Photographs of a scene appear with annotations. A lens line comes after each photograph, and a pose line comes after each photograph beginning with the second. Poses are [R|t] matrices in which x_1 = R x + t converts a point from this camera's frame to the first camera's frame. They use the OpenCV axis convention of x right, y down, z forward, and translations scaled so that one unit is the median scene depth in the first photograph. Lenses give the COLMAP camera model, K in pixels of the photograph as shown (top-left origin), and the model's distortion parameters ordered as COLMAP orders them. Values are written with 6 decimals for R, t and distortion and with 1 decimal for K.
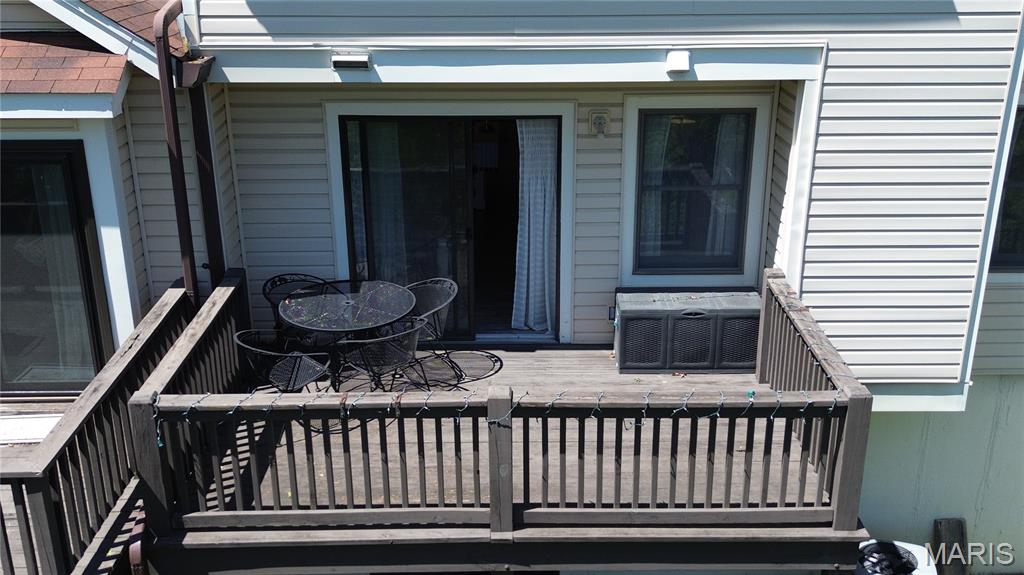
lens RADIAL K [[1036.4, 0, 508.6], [0, 1036.4, 287.3], [0, 0, 1]] dist [0.060724, -0.015817]
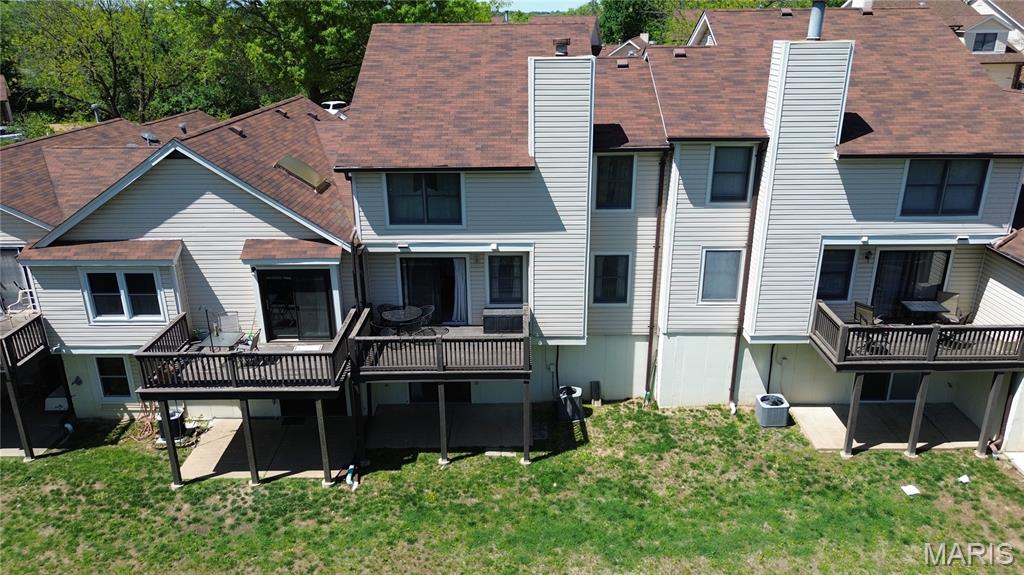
lens RADIAL K [[727.4, 0, 512.0], [0, 727.4, 287.5], [0, 0, 1]] dist [0.092715, -0.001506]
pose [[0.999899, -0.000780, -0.014183, 0.256755], [0.000683, 0.999976, -0.006885, -0.055132], [0.014188, 0.006875, 0.999876, -1.489051]]
